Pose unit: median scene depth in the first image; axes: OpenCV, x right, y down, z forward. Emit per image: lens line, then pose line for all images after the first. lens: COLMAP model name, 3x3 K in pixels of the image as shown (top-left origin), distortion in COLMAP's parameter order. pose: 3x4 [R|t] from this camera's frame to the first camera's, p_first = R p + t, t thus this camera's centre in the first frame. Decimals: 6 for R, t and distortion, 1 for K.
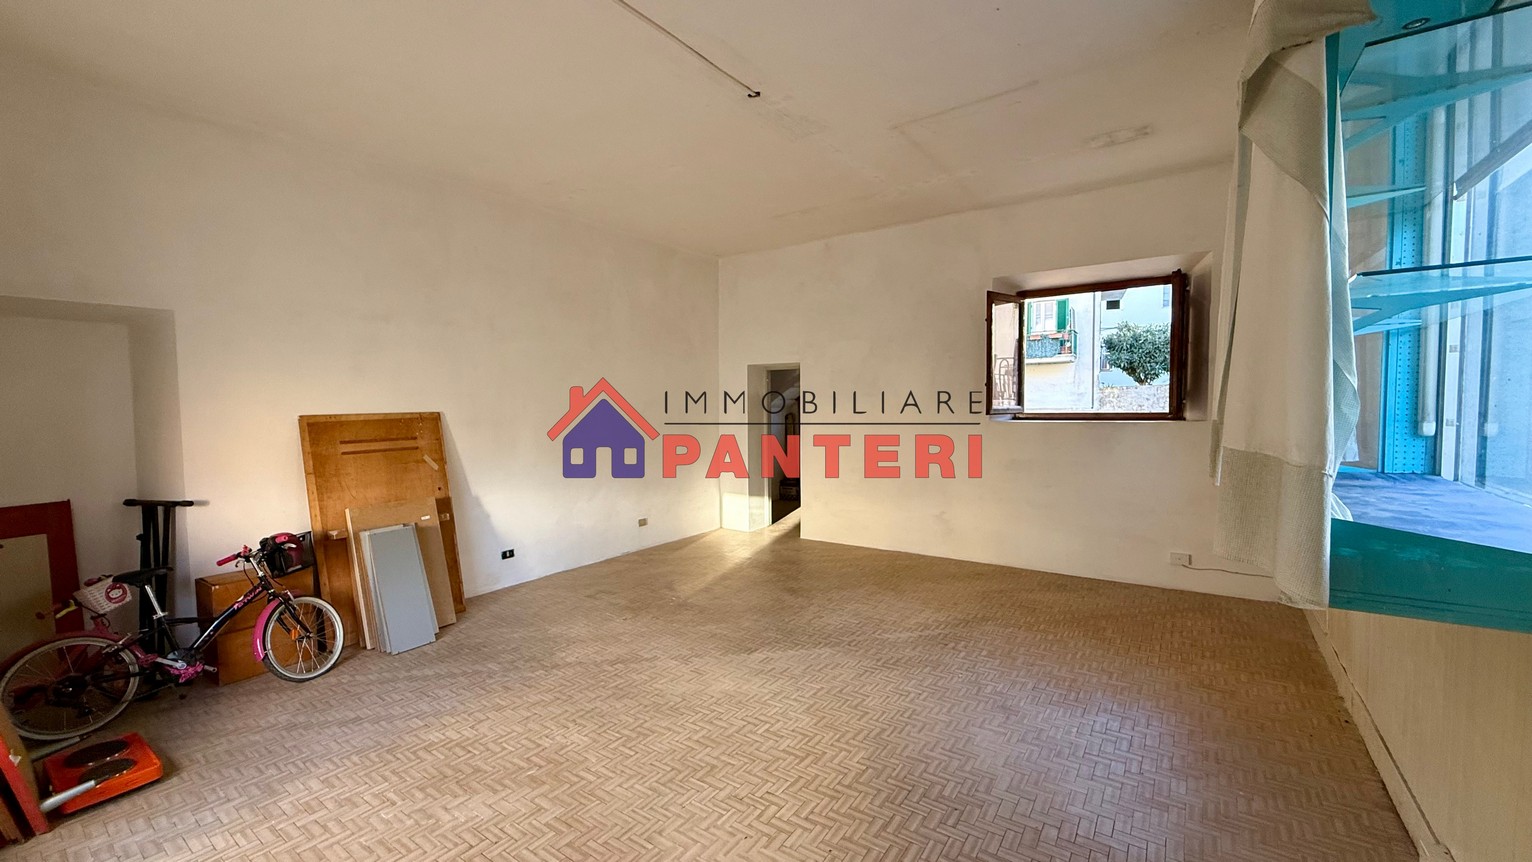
lens RADIAL K [[609.7, 0, 760.4], [0, 609.7, 430.6], [0, 0, 1]] dist [0.000839, -0.000425]
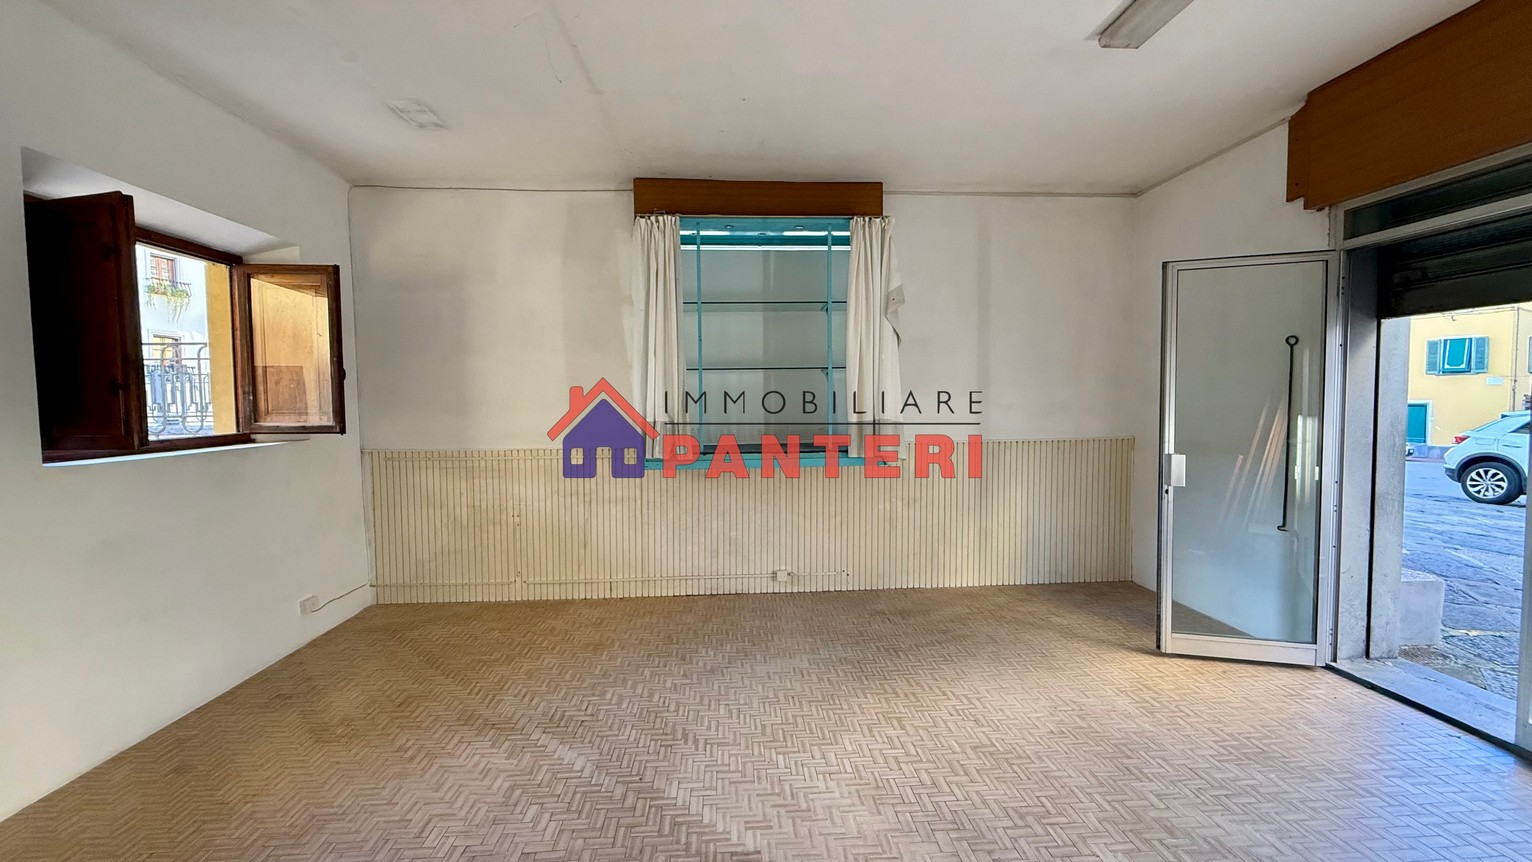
lens RADIAL K [[609.7, 0, 761.0], [0, 609.7, 432.3], [0, 0, 1]] dist [0.000839, -0.000425]
pose [[-0.629823, -0.018447, 0.776519, -0.405555], [0.060625, 0.995501, 0.072821, -0.057116], [-0.774369, 0.092941, -0.625871, 1.174000]]
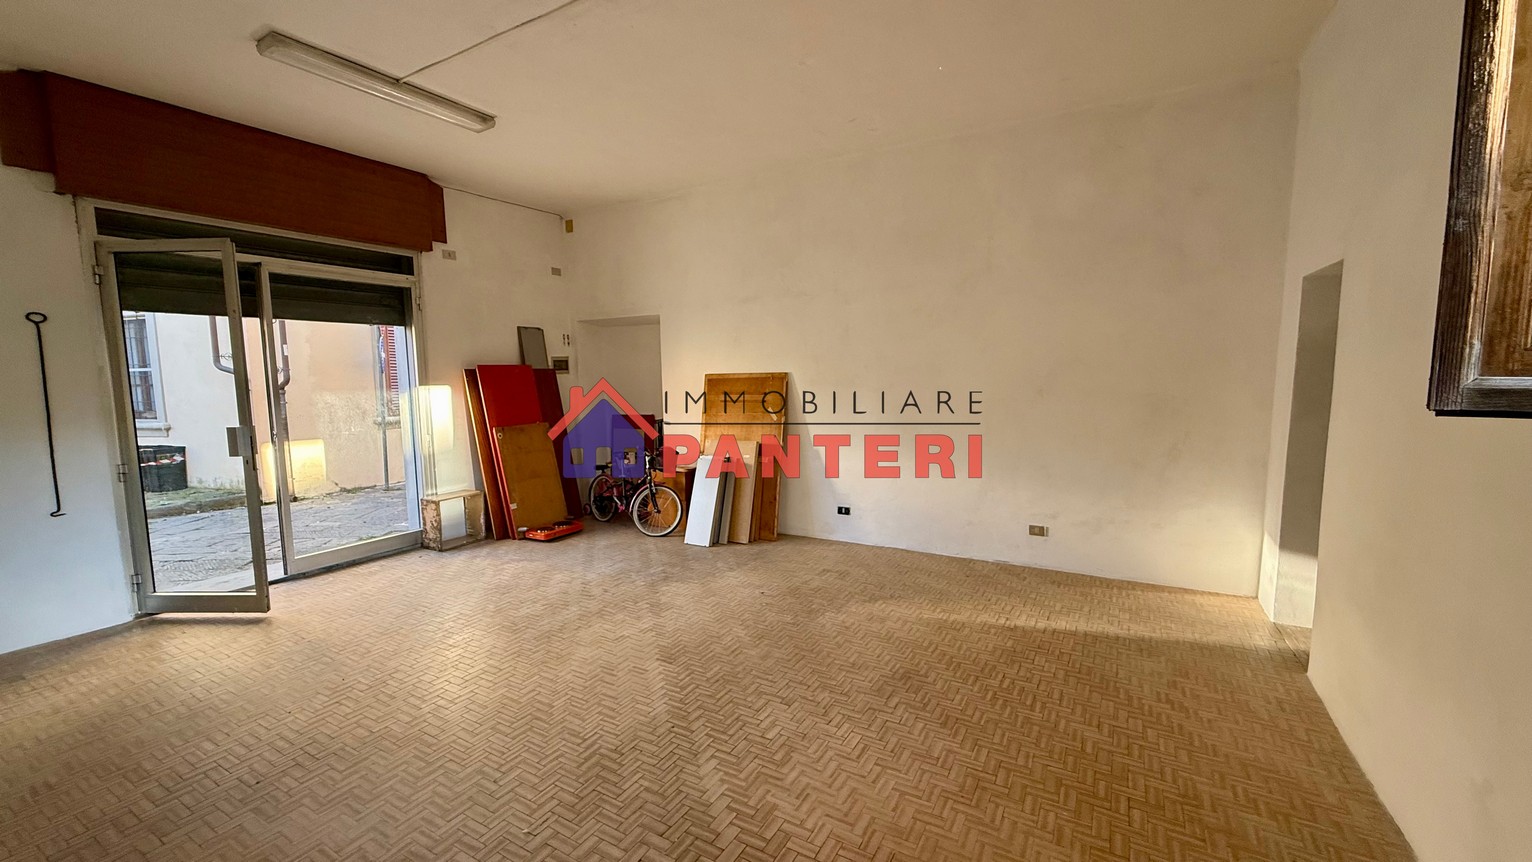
lens RADIAL K [[609.7, 0, 760.9], [0, 609.7, 431.1], [0, 0, 1]] dist [0.000839, -0.000425]
pose [[0.087137, 0.108241, -0.990298, 0.725544], [-0.033387, 0.993838, 0.105690, -0.045183], [0.995637, 0.023854, 0.090214, 0.944549]]
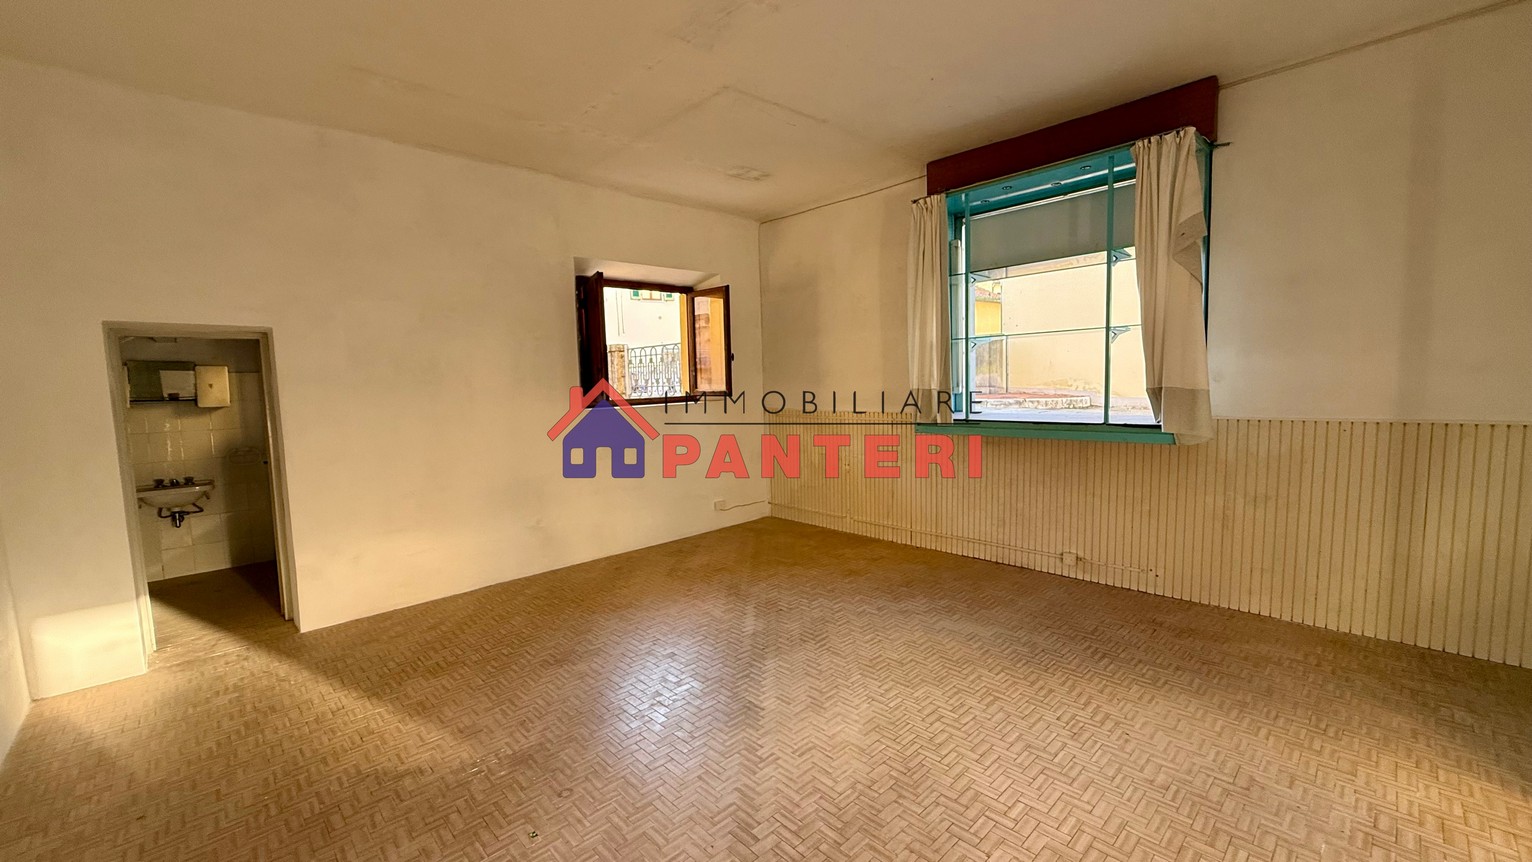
lens RADIAL K [[609.7, 0, 760.6], [0, 609.7, 432.5], [0, 0, 1]] dist [0.000839, -0.000425]
pose [[0.191422, -0.075026, 0.978636, -0.662762], [0.078007, 0.995083, 0.061028, -0.023466], [-0.978403, 0.064658, 0.196333, 0.739561]]
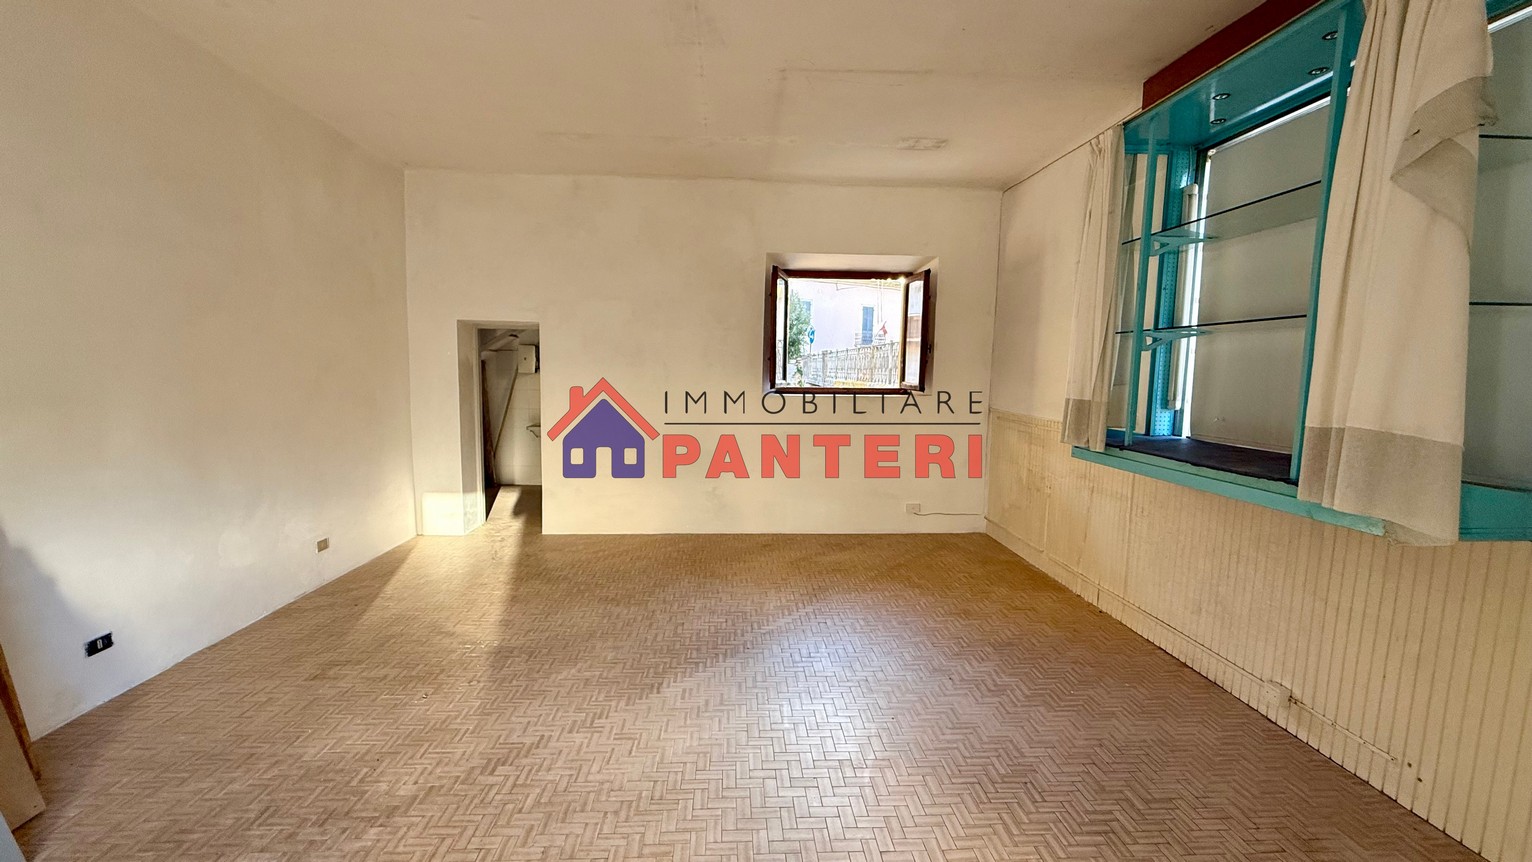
lens RADIAL K [[609.7, 0, 760.8], [0, 609.7, 431.8], [0, 0, 1]] dist [0.000839, -0.000425]
pose [[0.781601, -0.038499, 0.622589, -0.353796], [0.004756, 0.998432, 0.055769, -0.014846], [-0.623760, -0.040628, 0.780559, 0.276308]]
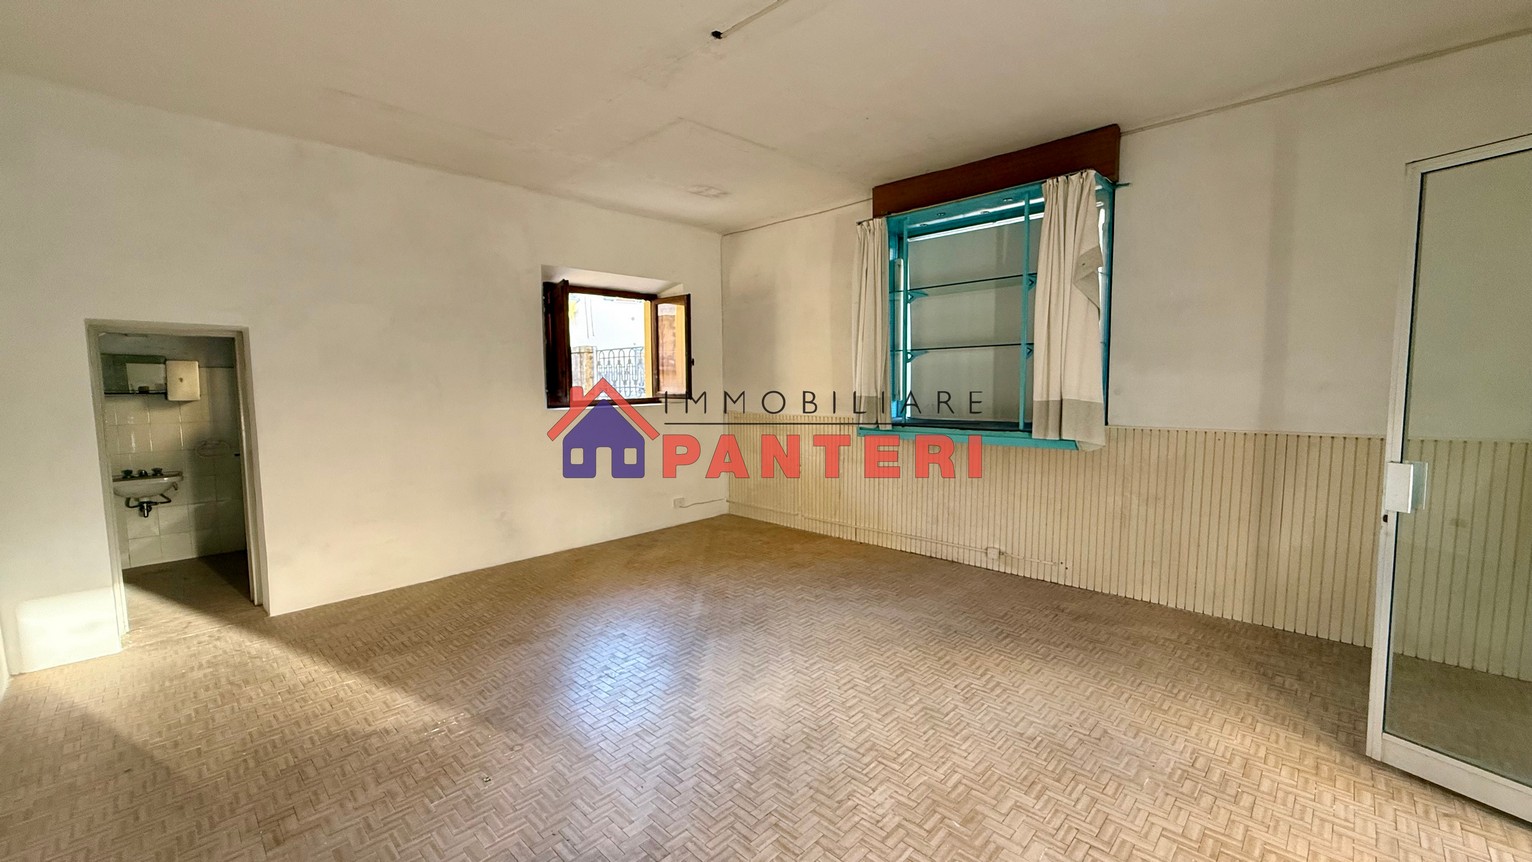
lens RADIAL K [[609.7, 0, 760.8], [0, 609.7, 432.8], [0, 0, 1]] dist [0.000839, -0.000425]
pose [[0.151732, -0.069451, 0.985979, -0.738928], [0.059828, 0.996345, 0.060974, -0.024597], [-0.986609, 0.049737, 0.155332, 0.680749]]
